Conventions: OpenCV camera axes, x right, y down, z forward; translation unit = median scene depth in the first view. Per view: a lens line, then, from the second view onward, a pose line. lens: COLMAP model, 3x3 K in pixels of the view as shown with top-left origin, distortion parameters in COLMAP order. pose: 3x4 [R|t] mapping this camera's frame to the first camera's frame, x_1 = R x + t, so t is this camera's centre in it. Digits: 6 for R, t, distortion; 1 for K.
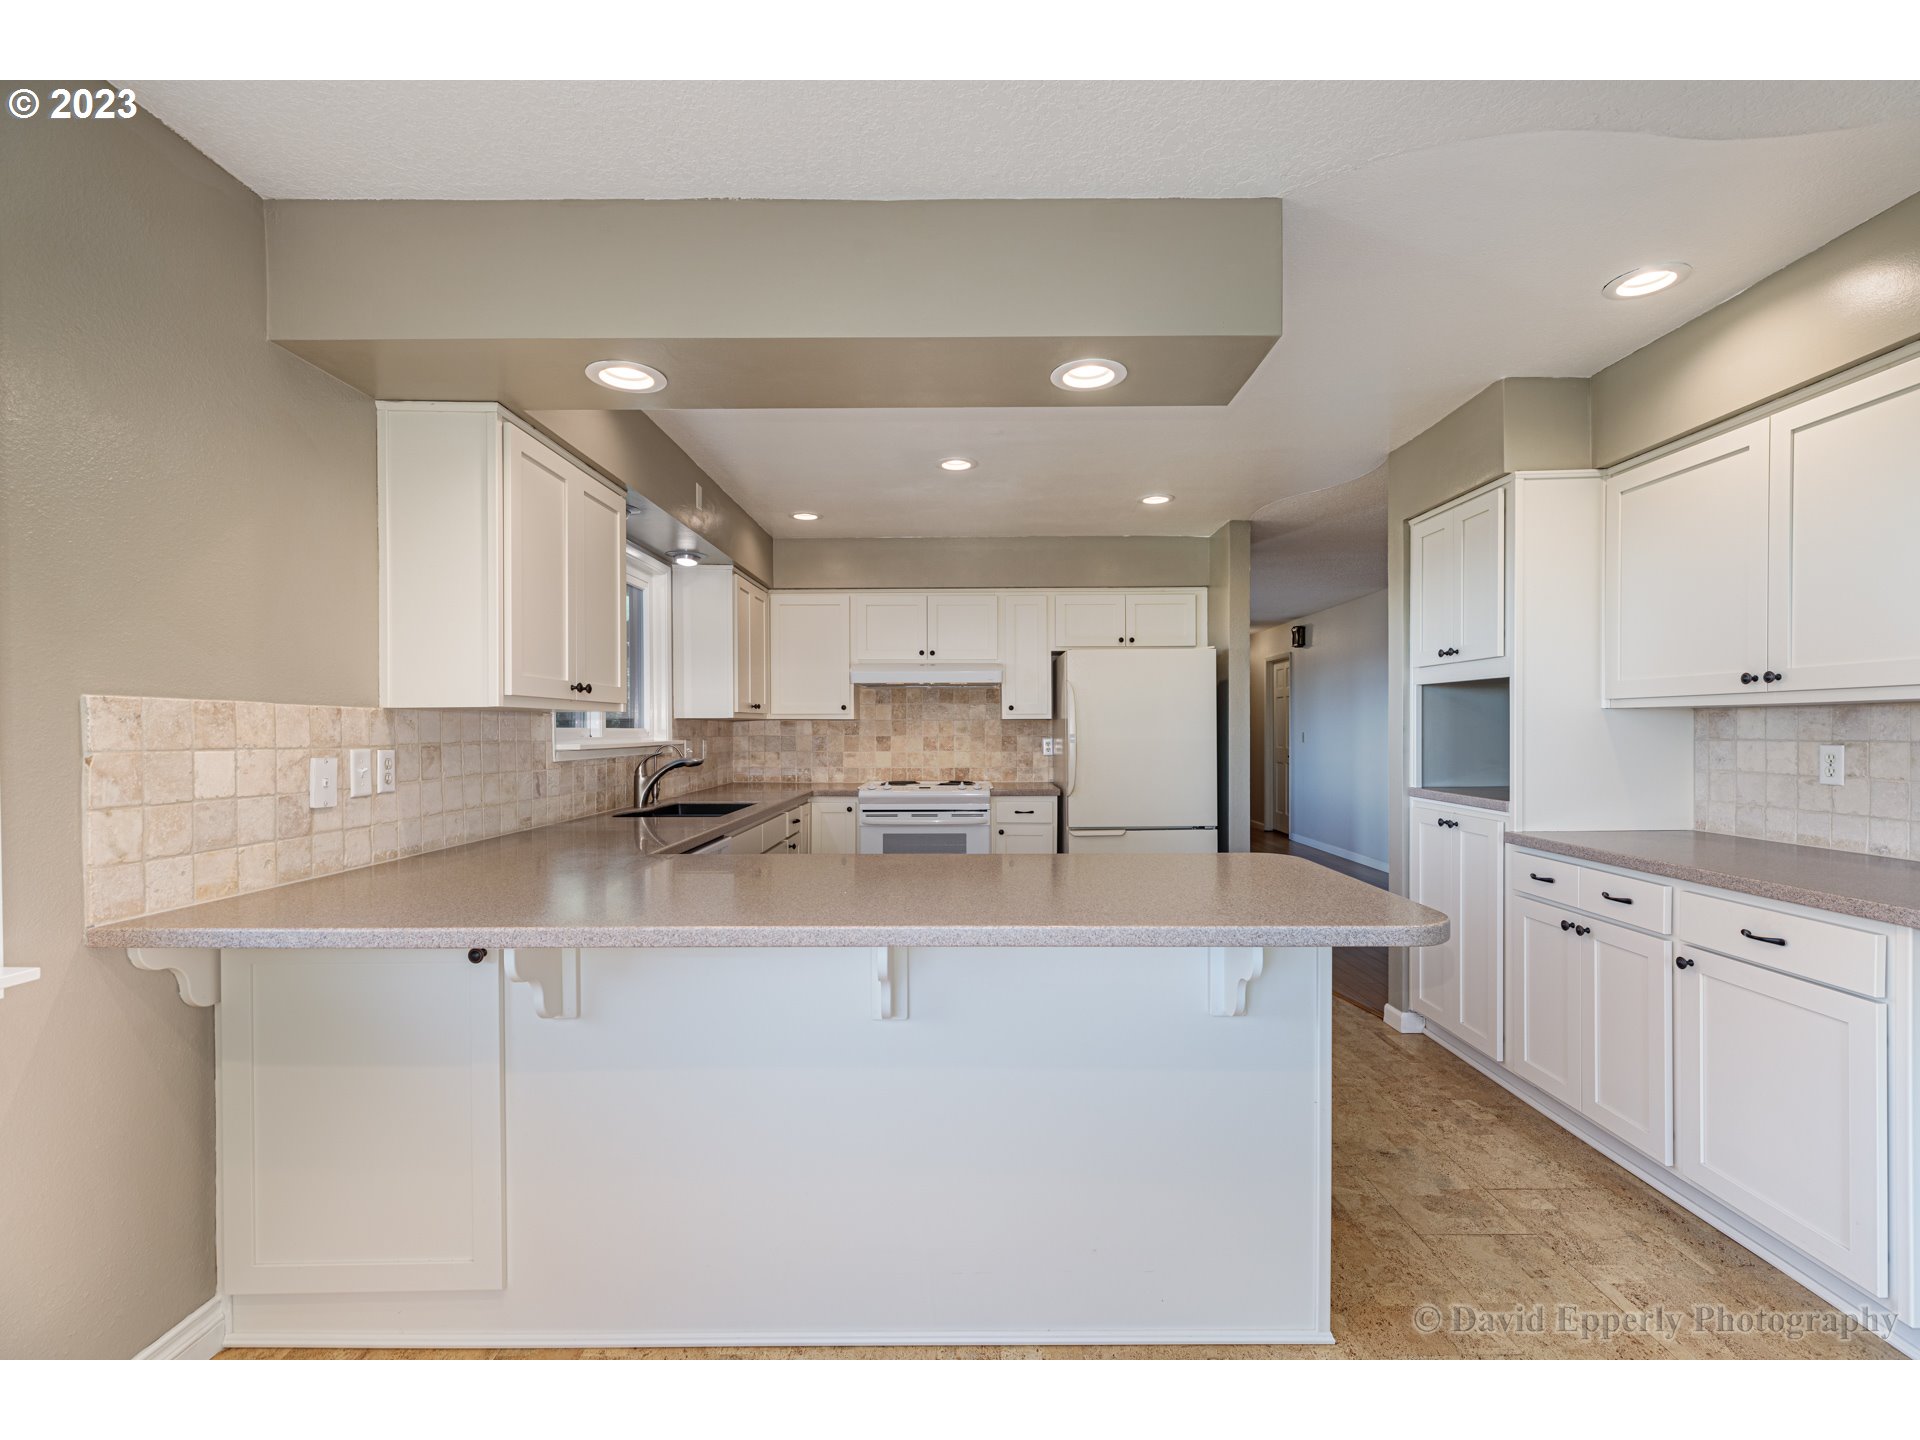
lens RADIAL K [[862.9, 0, 960.0], [0, 862.9, 720.0], [0, 0, 1]] dist [0.000058, 0.000004]
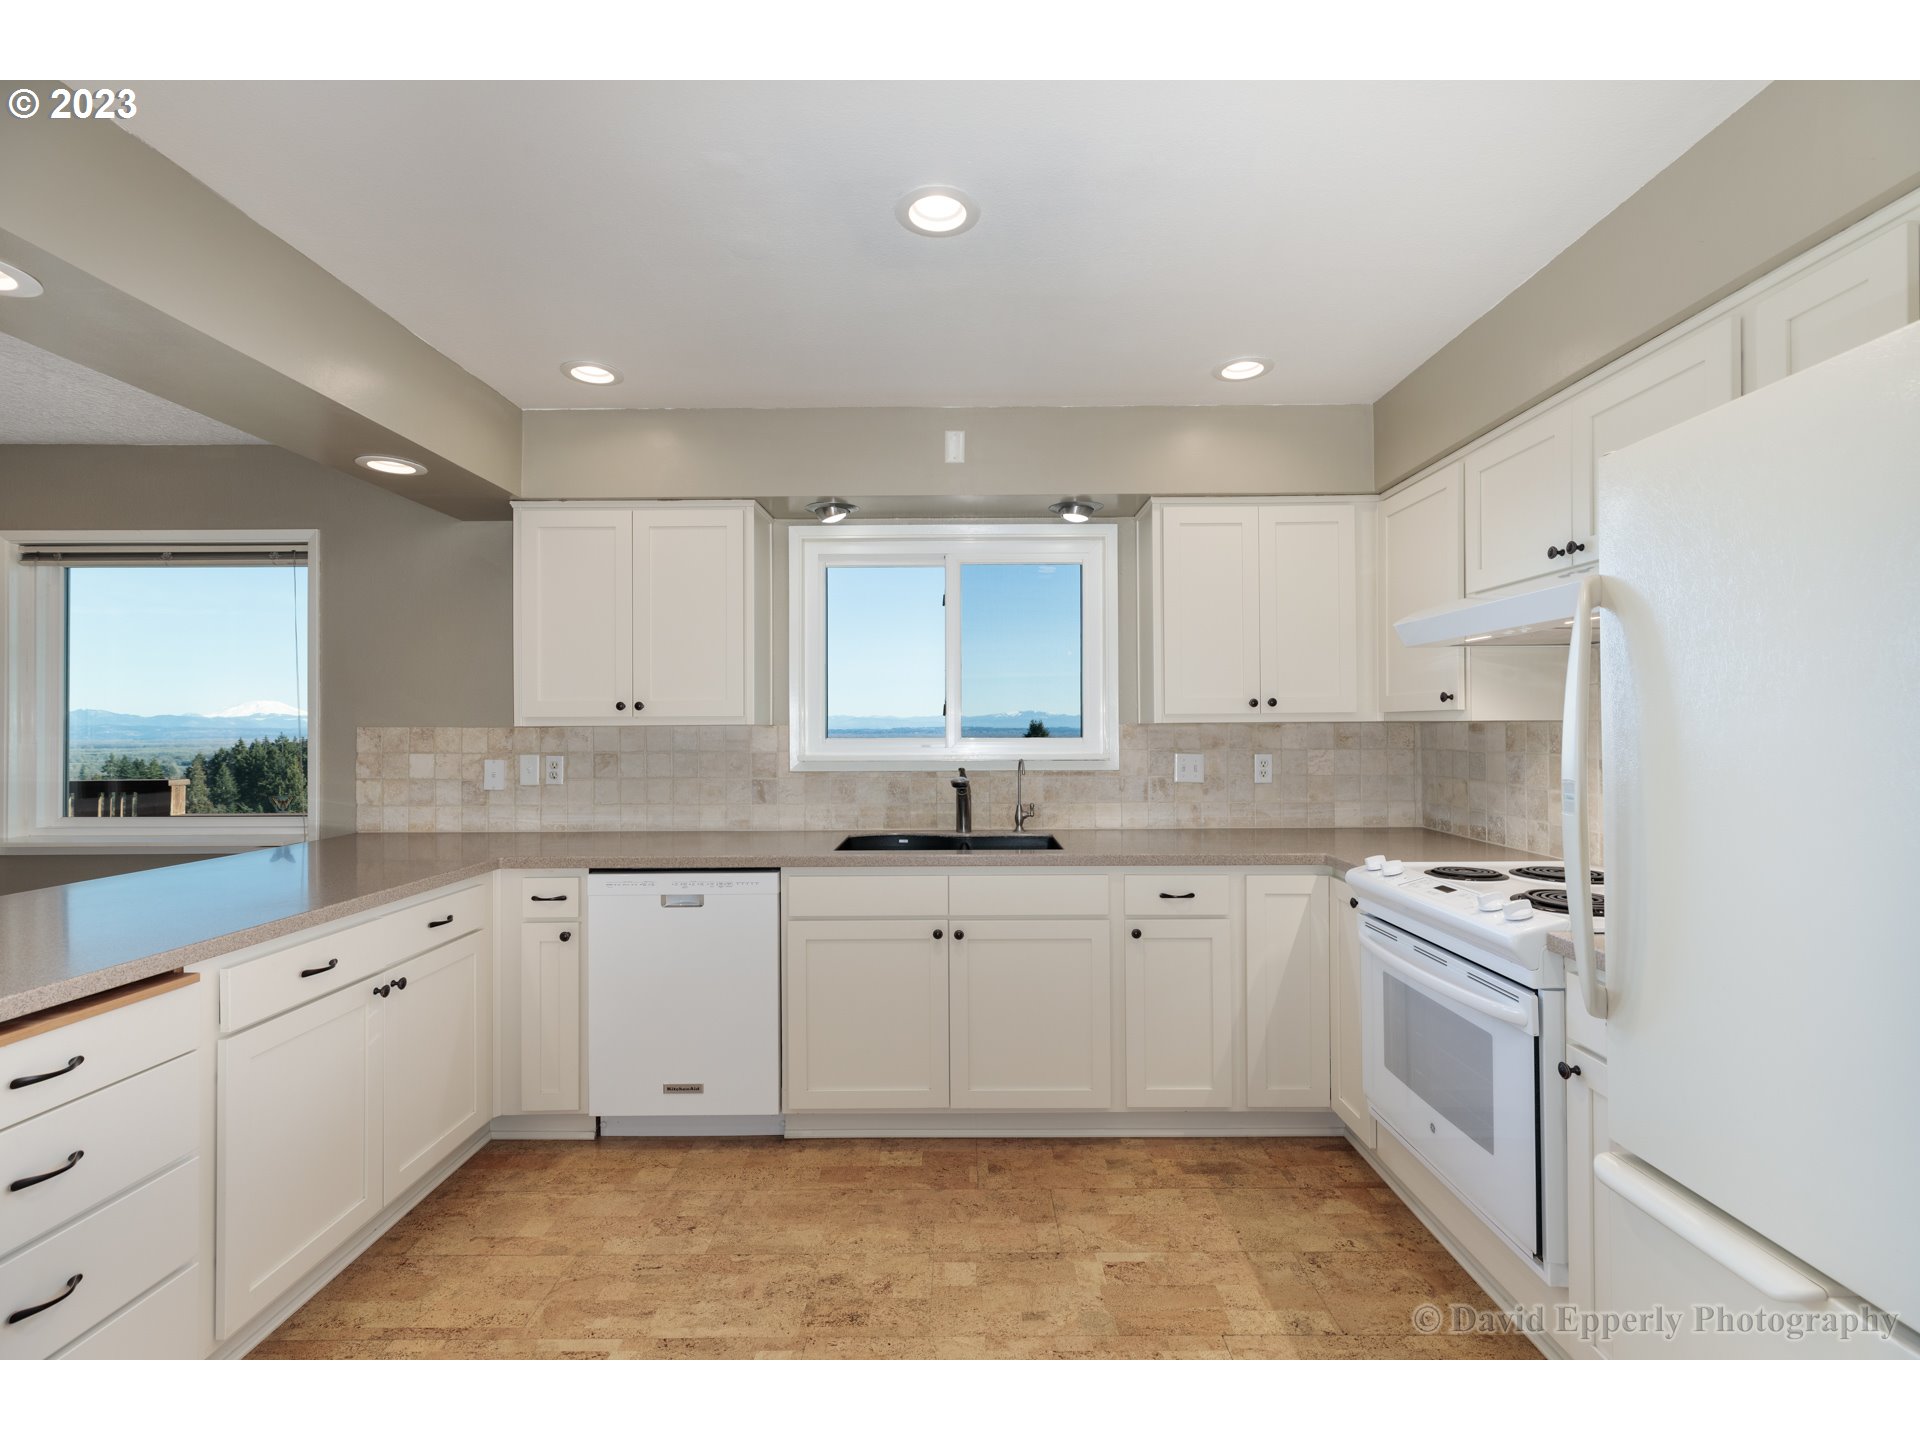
lens RADIAL K [[862.9, 0, 960.0], [0, 862.9, 720.0], [0, 0, 1]] dist [0.000058, 0.000004]
pose [[-0.000632, -0.009547, -0.999954, 0.981235], [0.016792, 0.999813, -0.009556, -0.000944], [0.999859, -0.016797, -0.000472, 2.059144]]
